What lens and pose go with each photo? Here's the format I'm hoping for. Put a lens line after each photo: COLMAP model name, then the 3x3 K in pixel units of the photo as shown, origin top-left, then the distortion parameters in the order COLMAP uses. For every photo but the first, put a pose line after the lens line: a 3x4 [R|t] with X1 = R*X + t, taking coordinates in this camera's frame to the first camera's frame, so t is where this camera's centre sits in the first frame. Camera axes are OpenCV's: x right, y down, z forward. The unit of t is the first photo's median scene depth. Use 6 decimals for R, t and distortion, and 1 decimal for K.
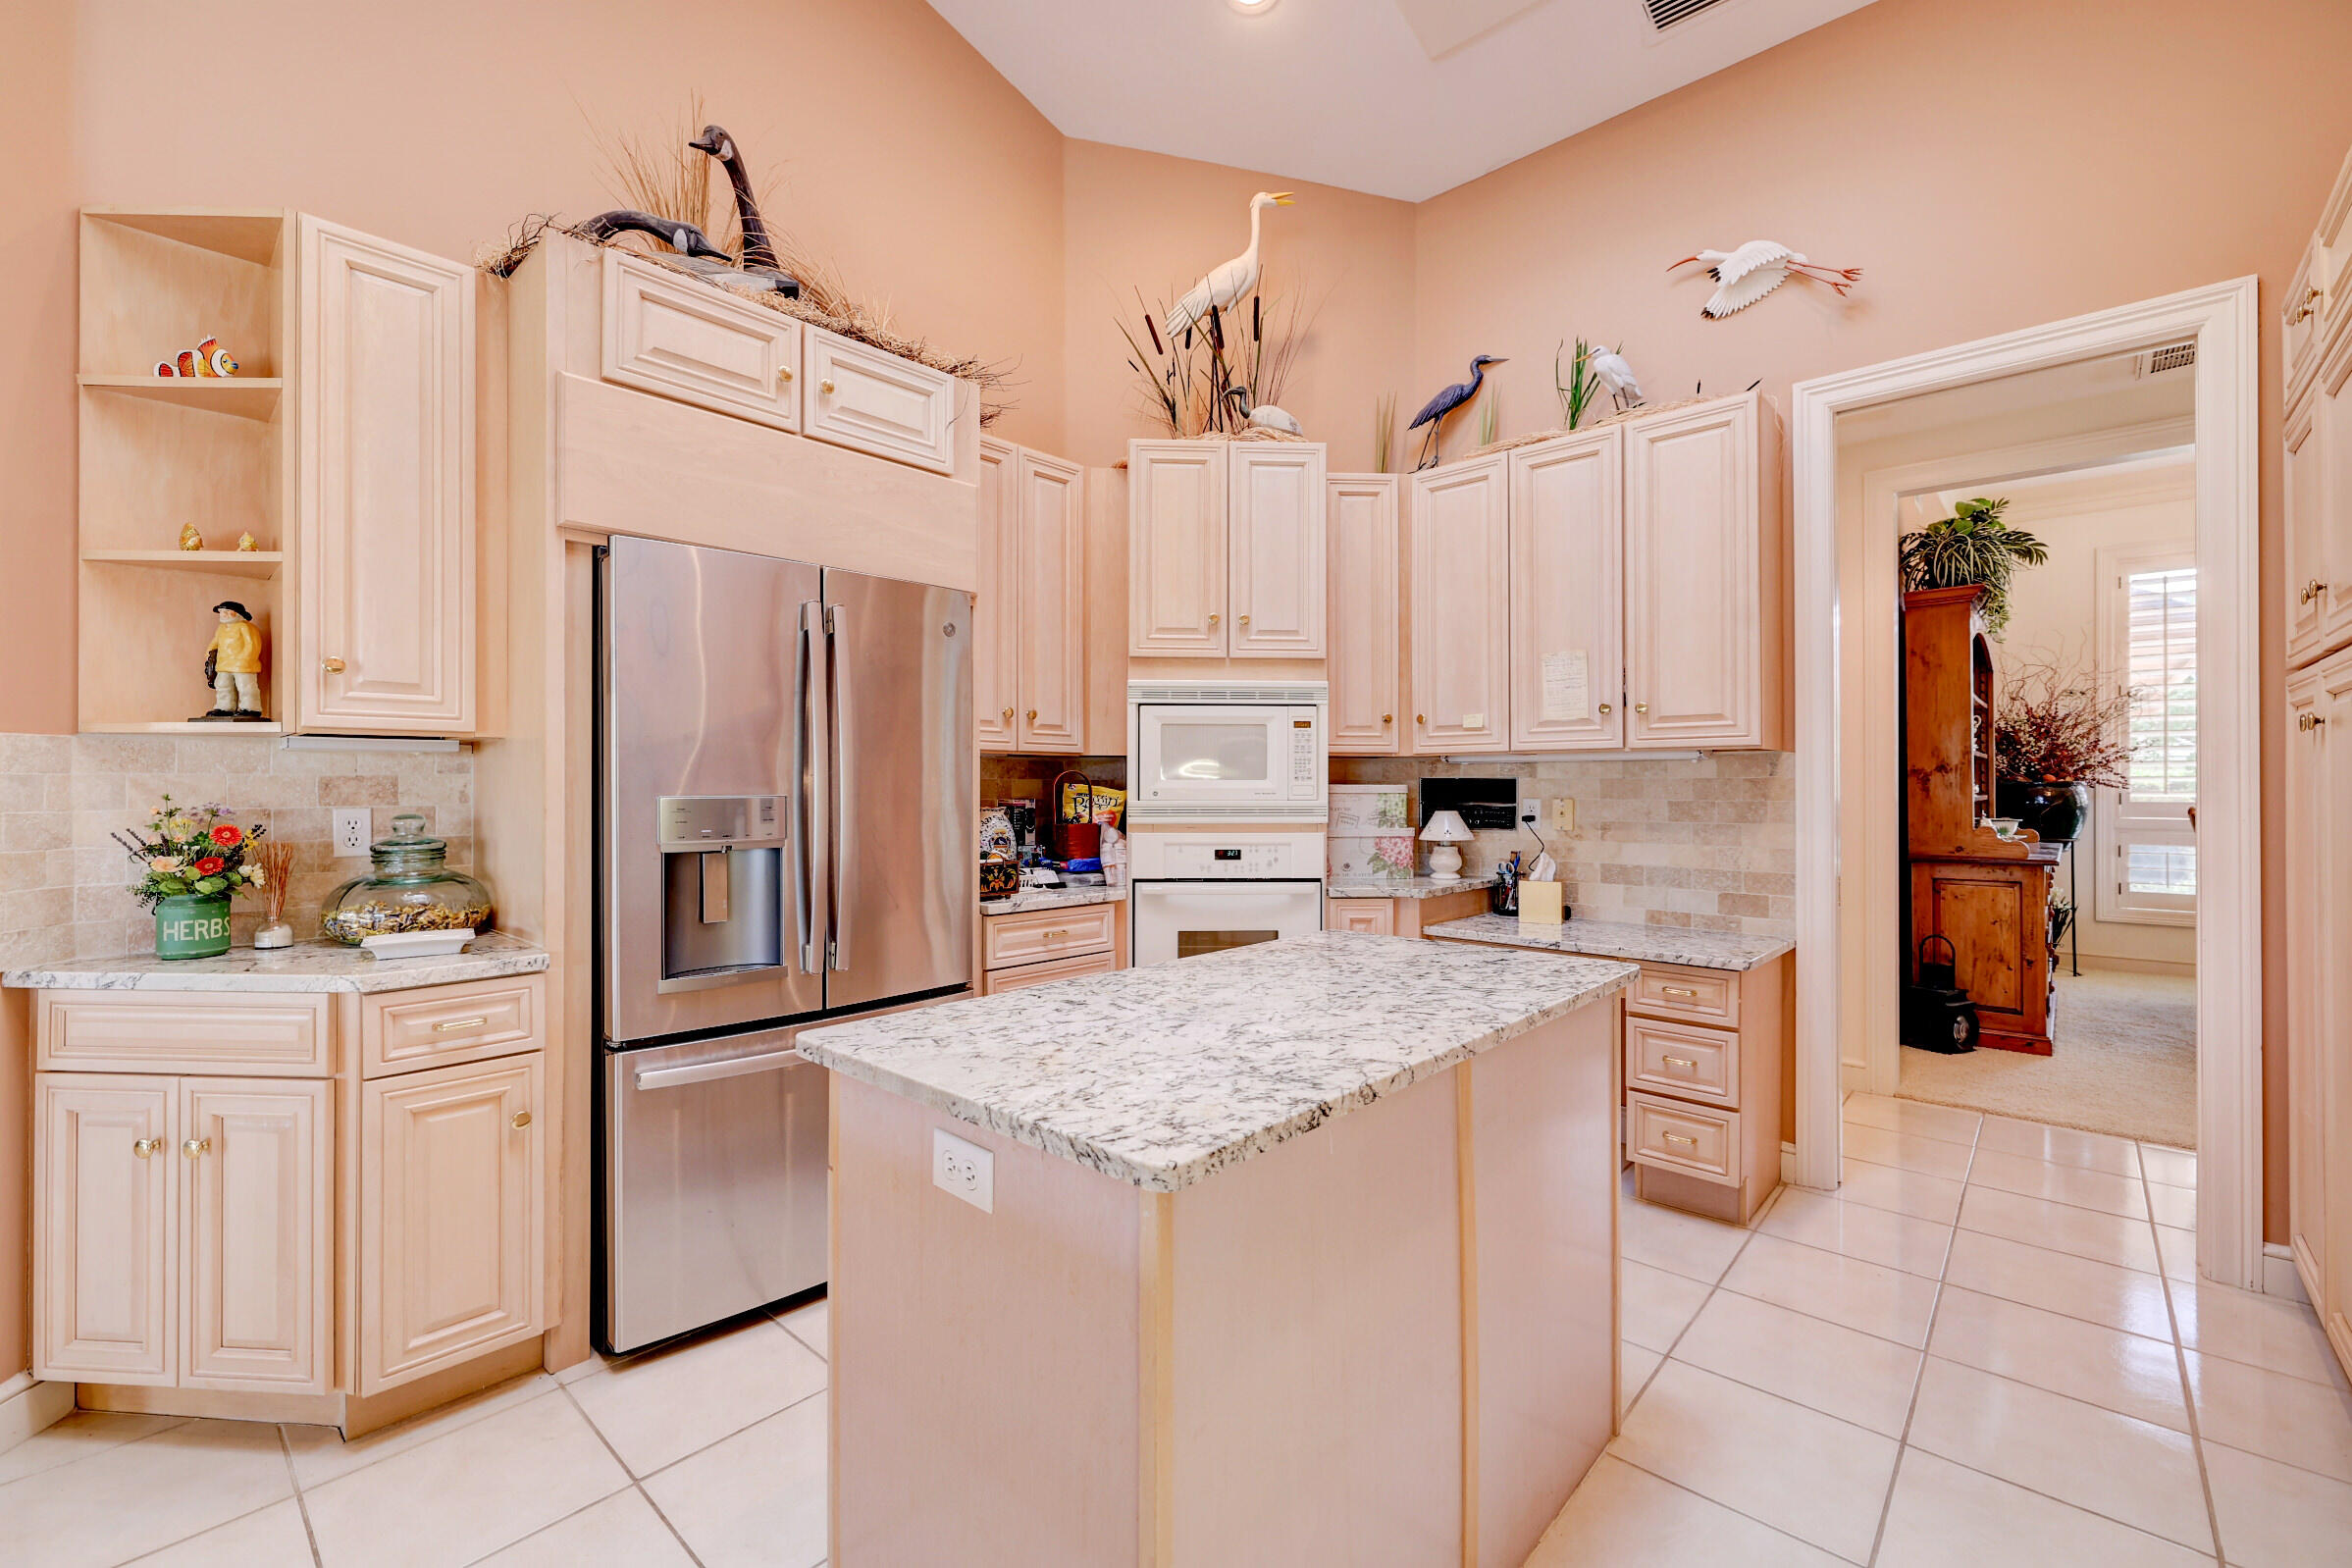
lens RADIAL K [[979.7, 0, 1167.7], [0, 979.7, 783.5], [0, 0, 1]] dist [-0.000549, -0.000158]
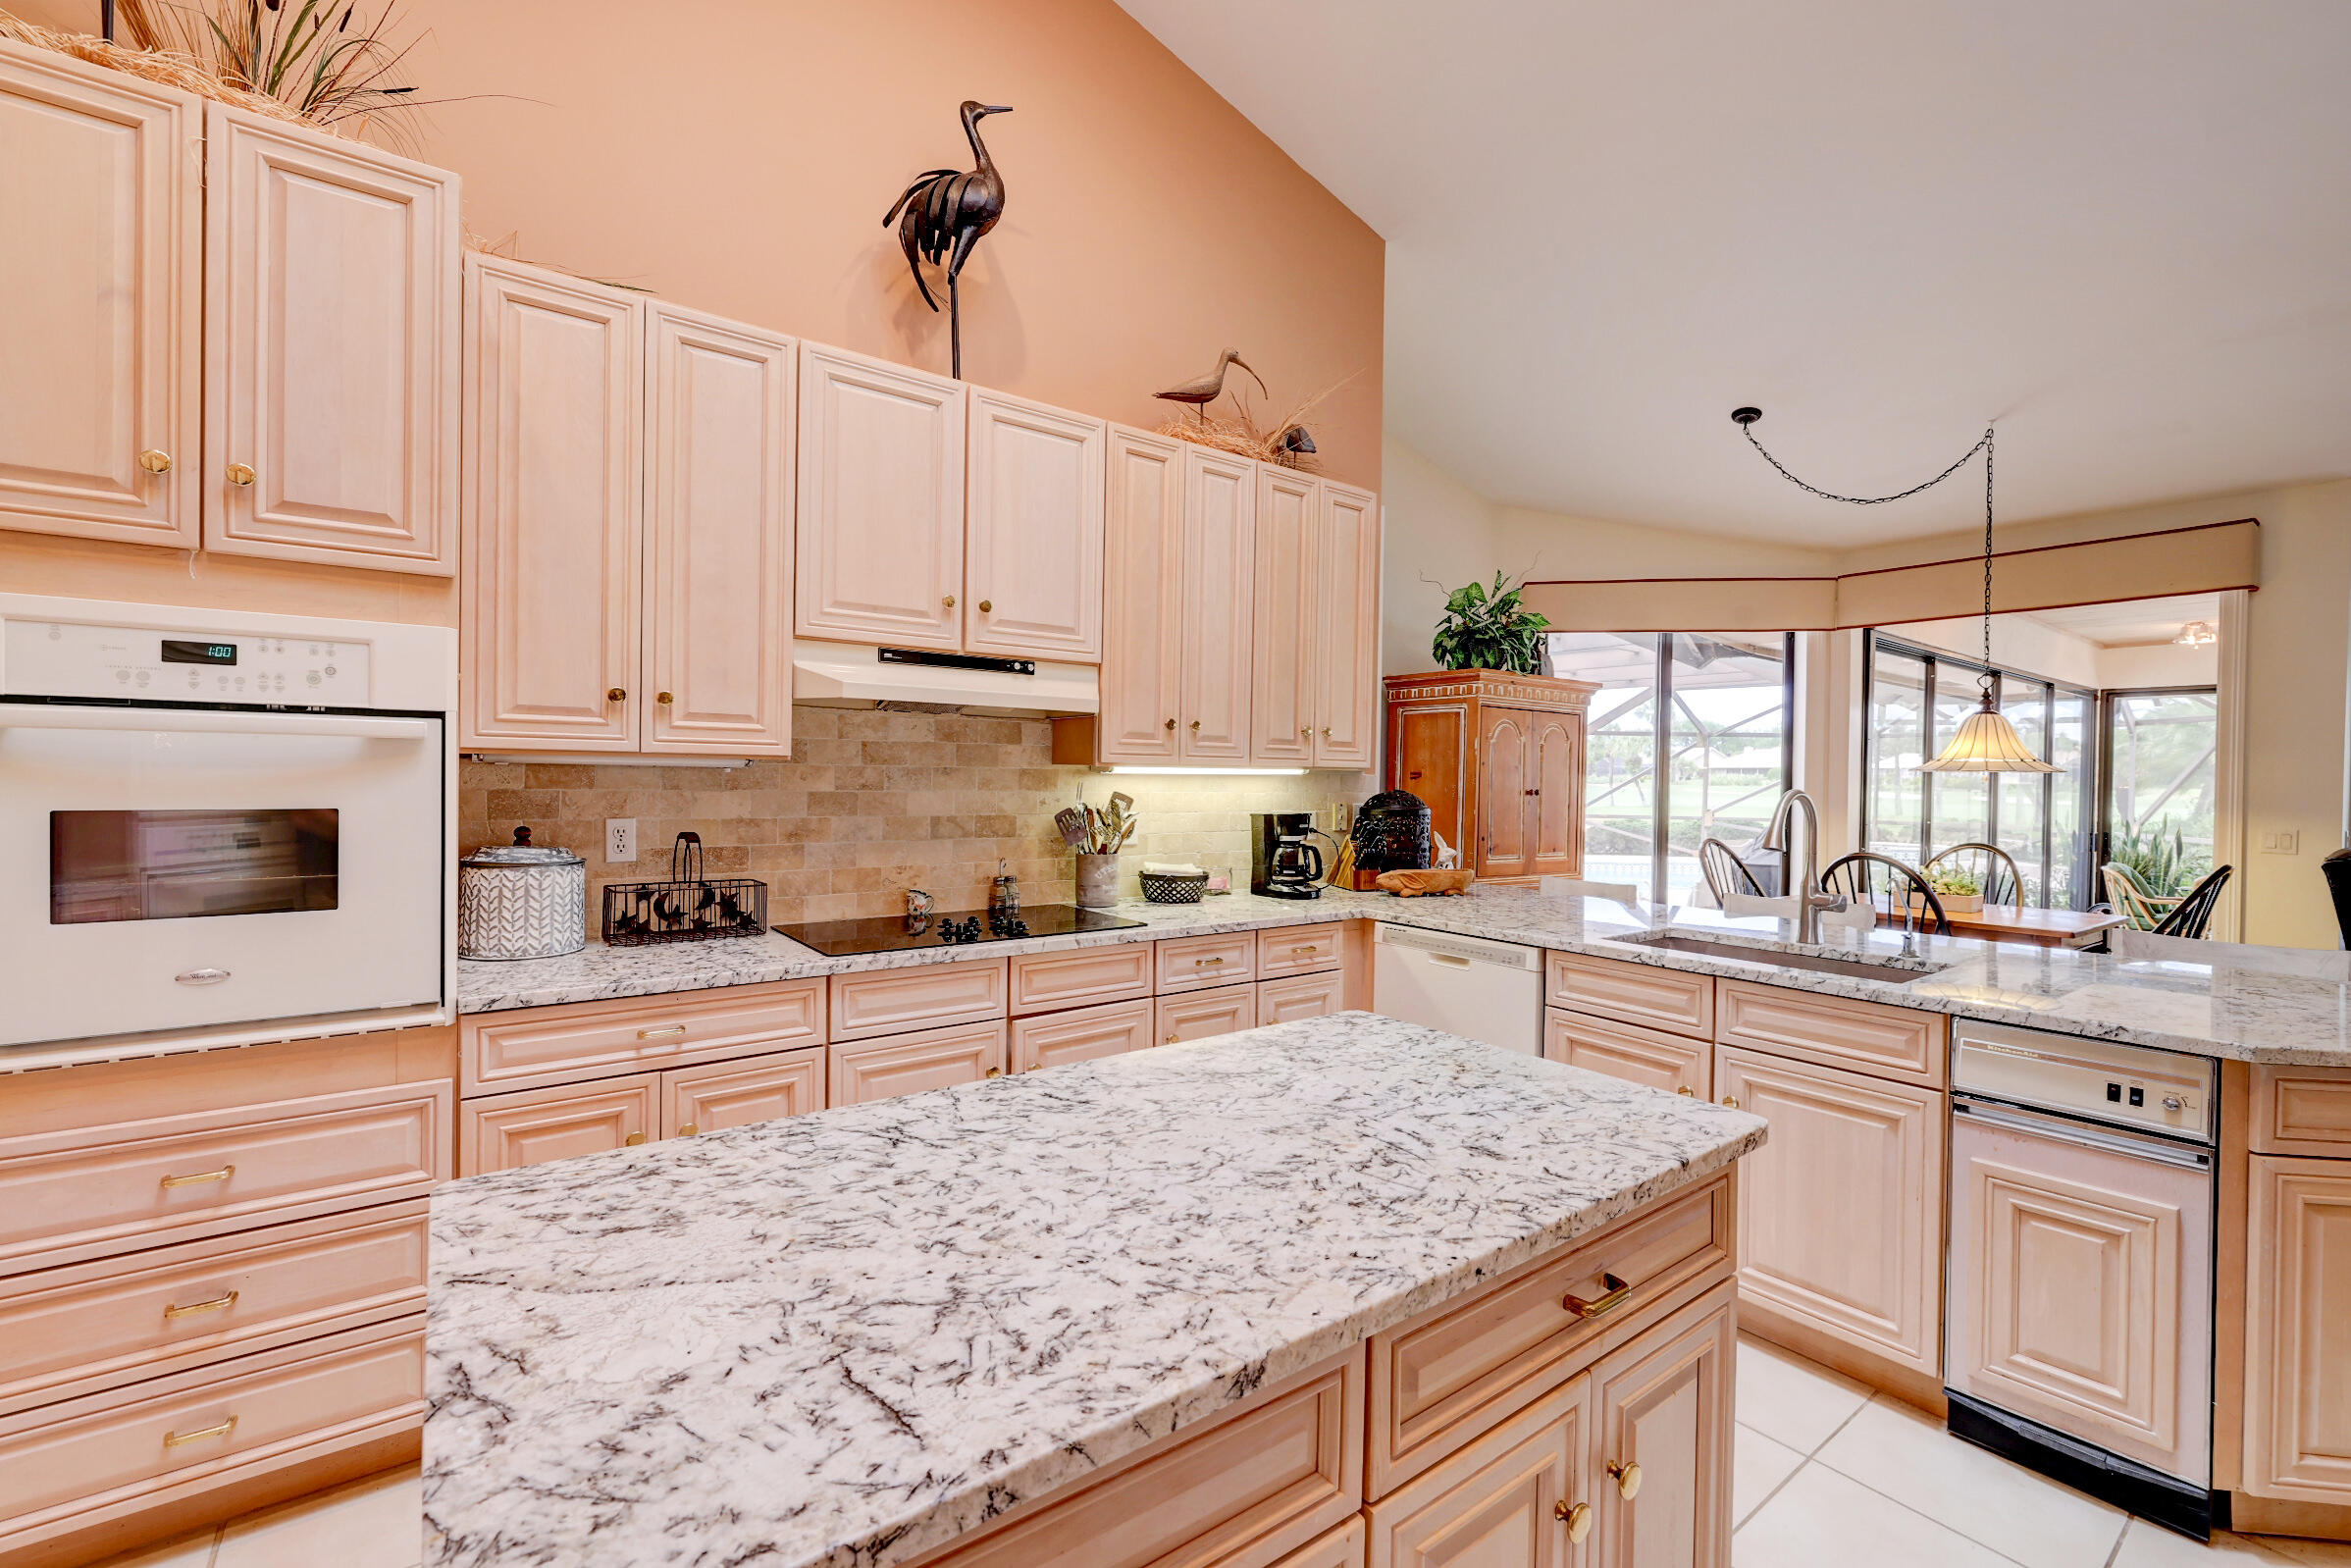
lens RADIAL K [[979.3, 0, 1167.2], [0, 979.3, 783.5], [0, 0, 1]] dist [-0.000549, -0.000158]
pose [[-0.981141, -0.013391, 0.192830, -0.001783], [-0.012686, 0.999908, 0.004891, -0.059054], [-0.192878, 0.002352, -0.981220, 2.159178]]
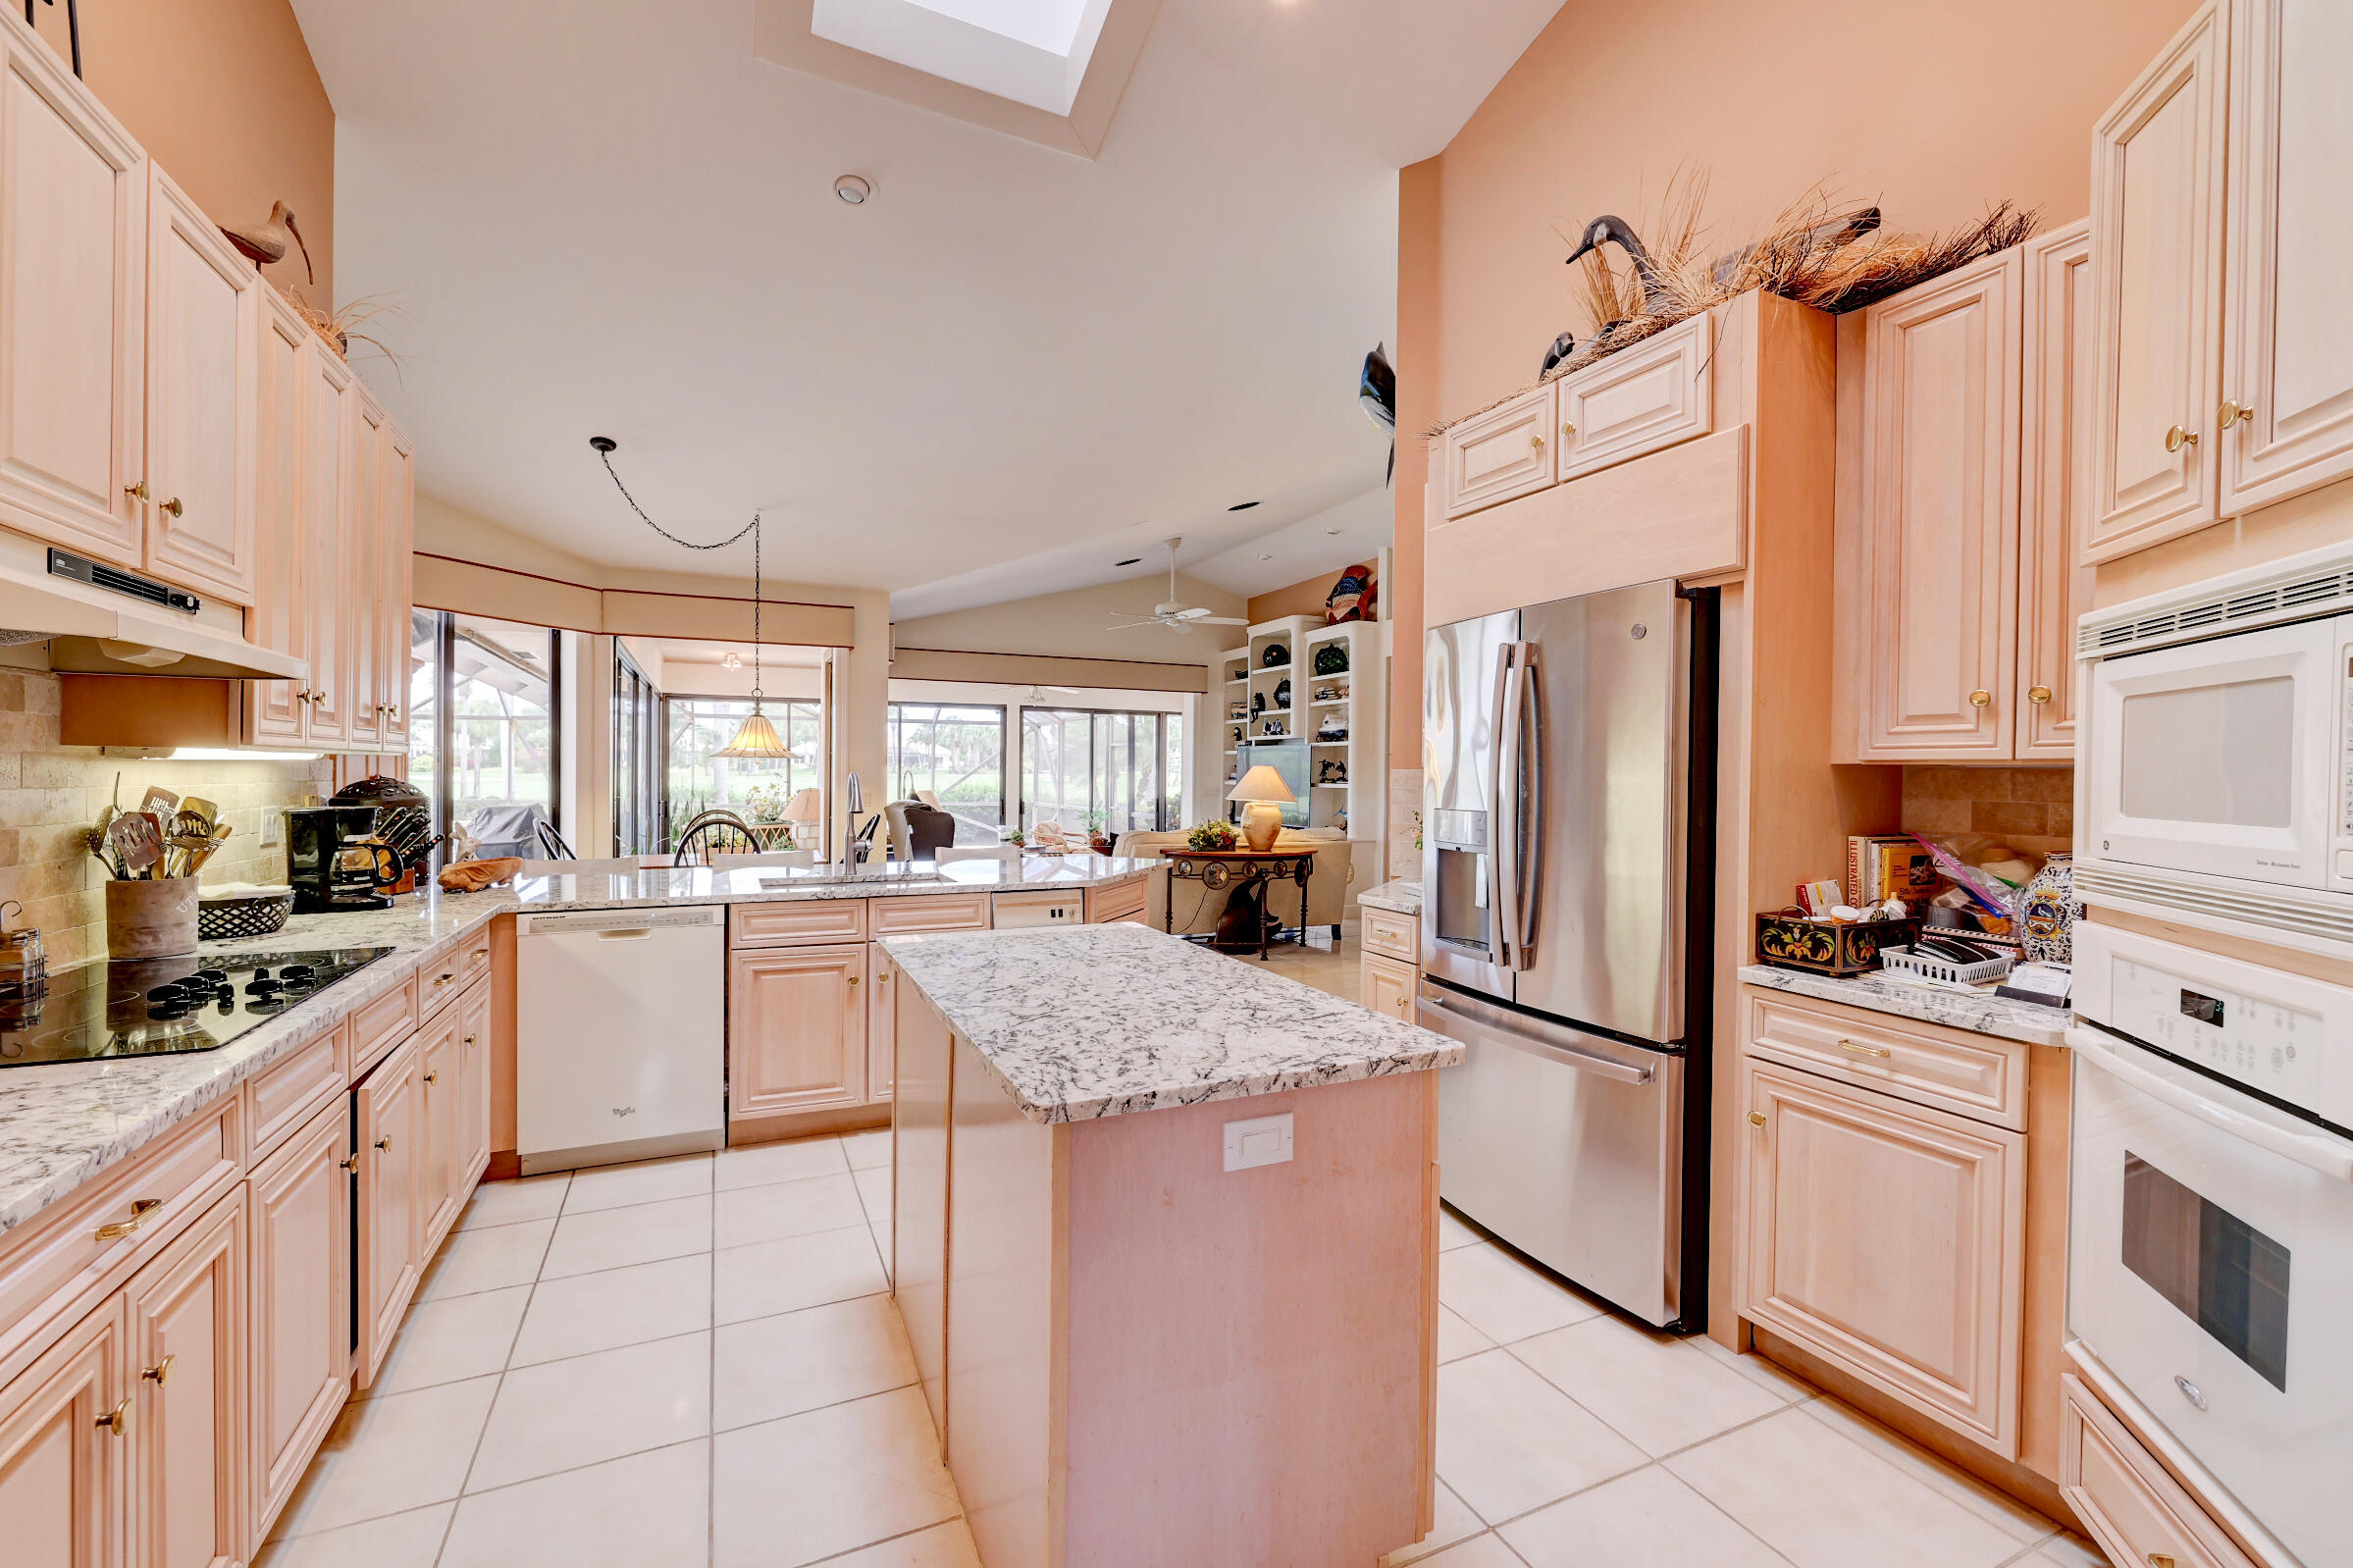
lens RADIAL K [[980.1, 0, 1168.2], [0, 980.1, 783.5], [0, 0, 1]] dist [-0.000549, -0.000158]
pose [[-0.386889, 0.007456, -0.922096, 1.581415], [-0.006386, 0.999922, 0.010765, -0.057857], [0.922104, 0.010053, -0.386811, 1.995558]]
